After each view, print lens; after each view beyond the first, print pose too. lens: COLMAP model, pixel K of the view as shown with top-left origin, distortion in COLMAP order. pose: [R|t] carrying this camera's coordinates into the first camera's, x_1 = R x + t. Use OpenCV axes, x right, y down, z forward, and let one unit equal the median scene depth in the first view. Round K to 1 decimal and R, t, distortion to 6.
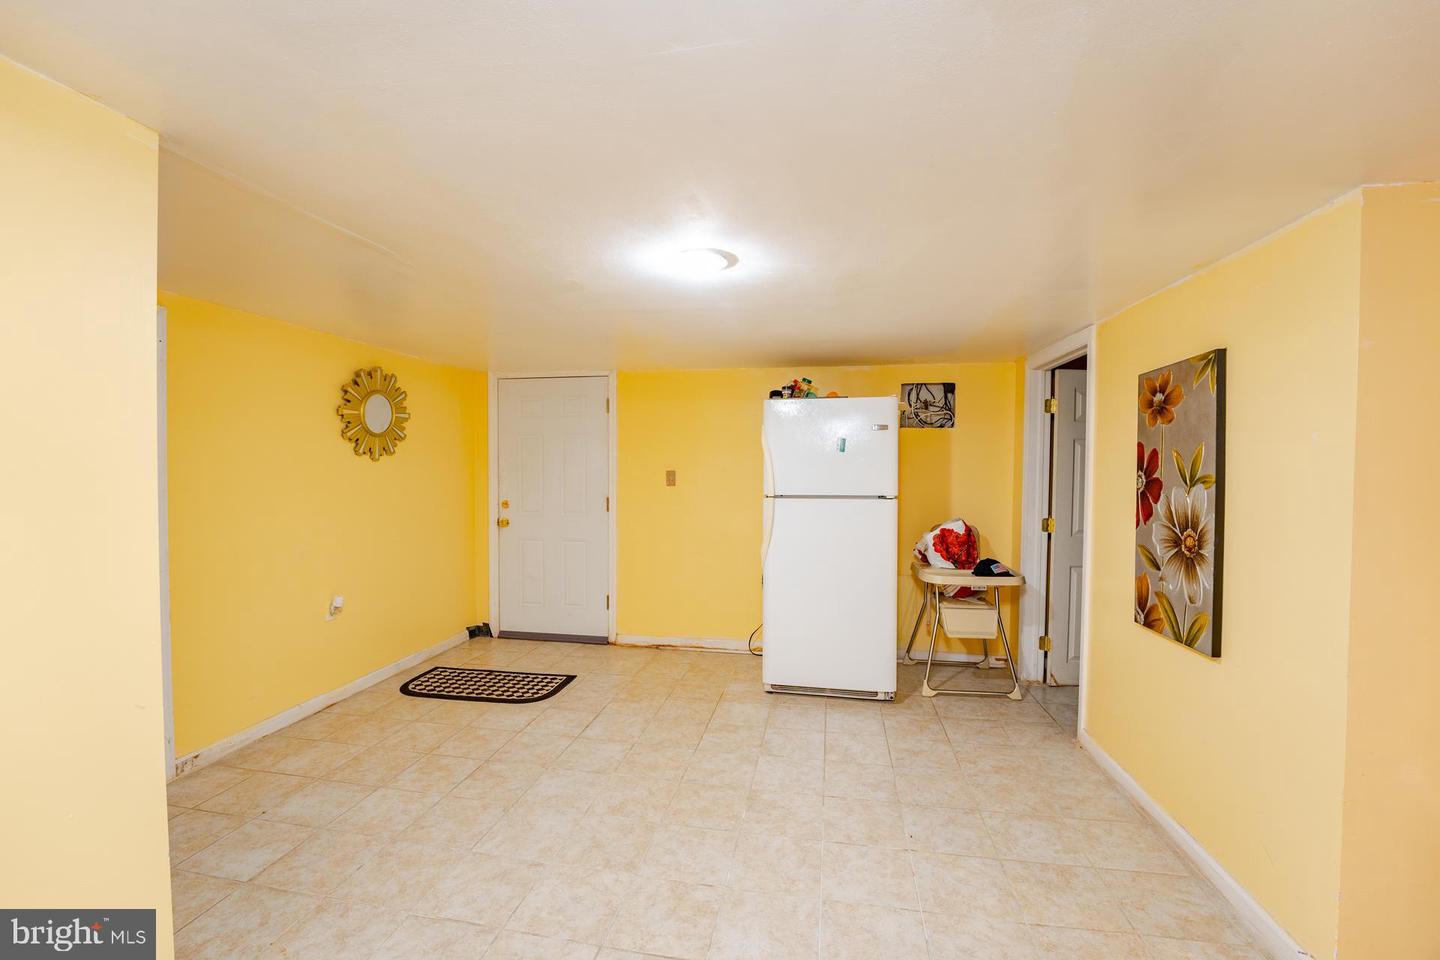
lens RADIAL K [[599.1, 0, 720.0], [0, 599.1, 480.0], [0, 0, 1]] dist [-0.025962, -0.000114]
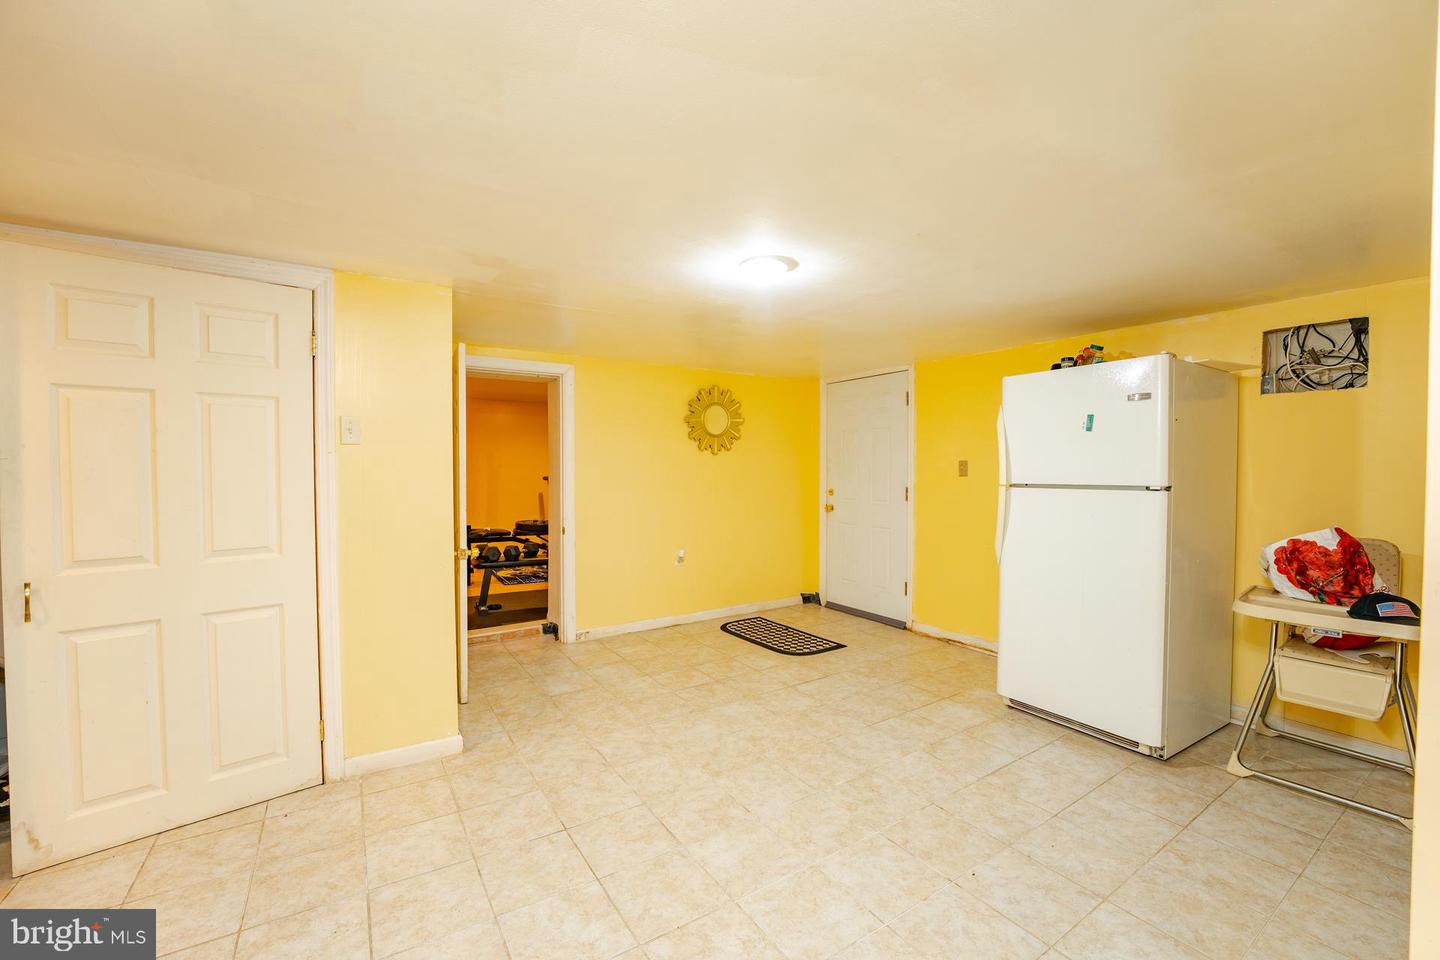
lens RADIAL K [[580.1, 0, 726.5], [0, 580.1, 481.4], [0, 0, 1]] dist [-0.024245, 0.000097]
pose [[0.691219, 0.012428, -0.722538, 0.407258], [-0.012576, 0.999908, 0.005168, 0.021973], [0.722536, 0.005514, 0.691312, 0.104305]]
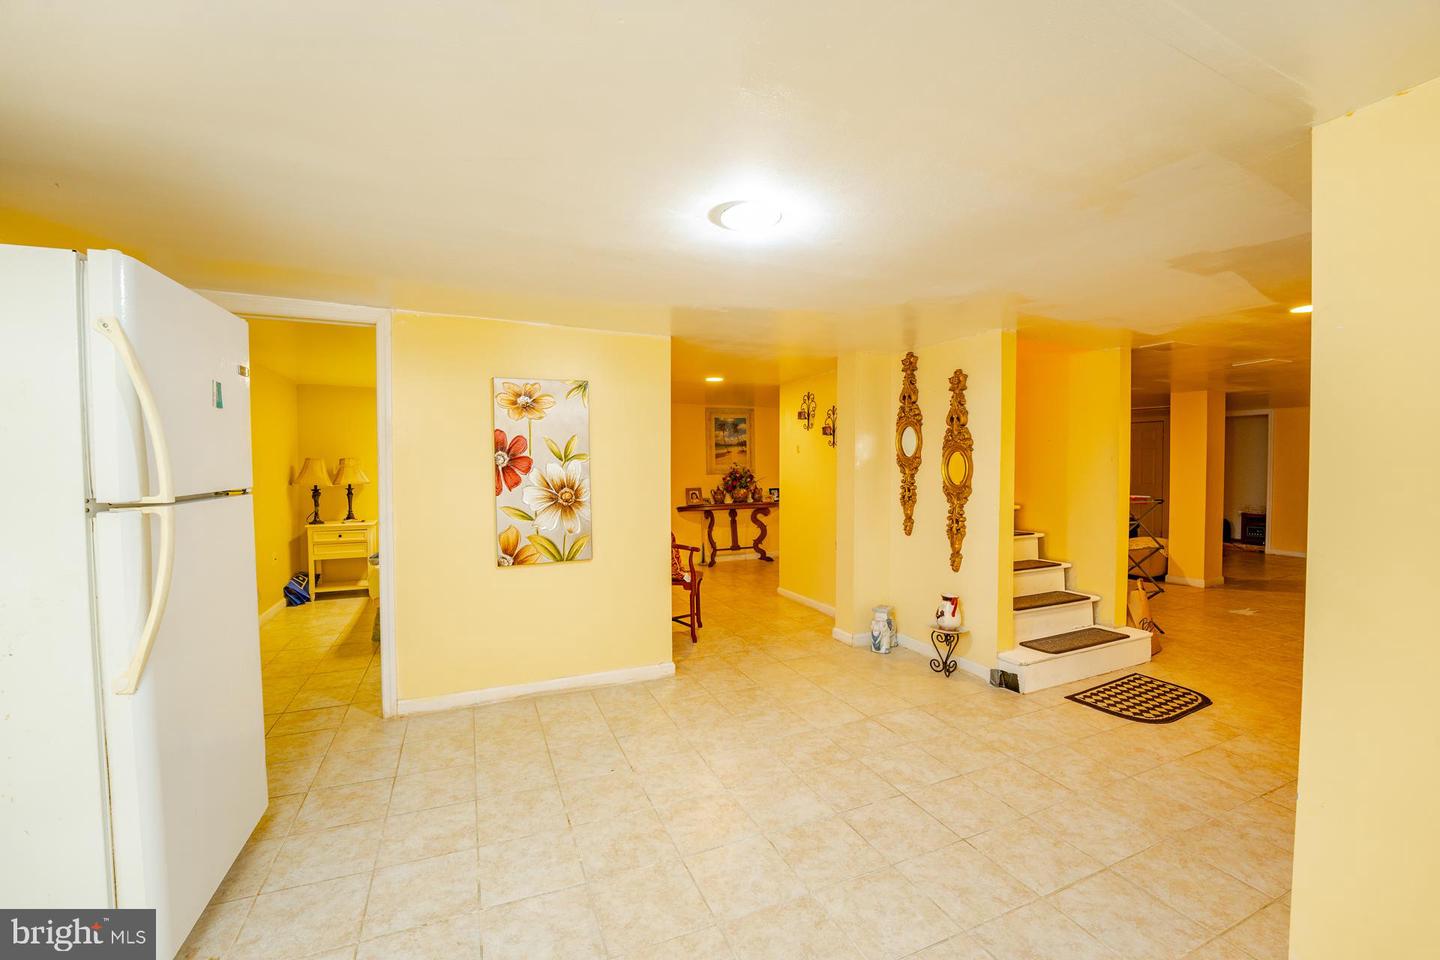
lens RADIAL K [[580.1, 0, 726.5], [0, 580.1, 481.4], [0, 0, 1]] dist [-0.024245, 0.000097]
pose [[-0.559342, -0.029724, 0.828404, -0.429052], [0.012904, 0.998924, 0.044555, 0.000621], [-0.828837, 0.035611, -0.558356, 0.869009]]
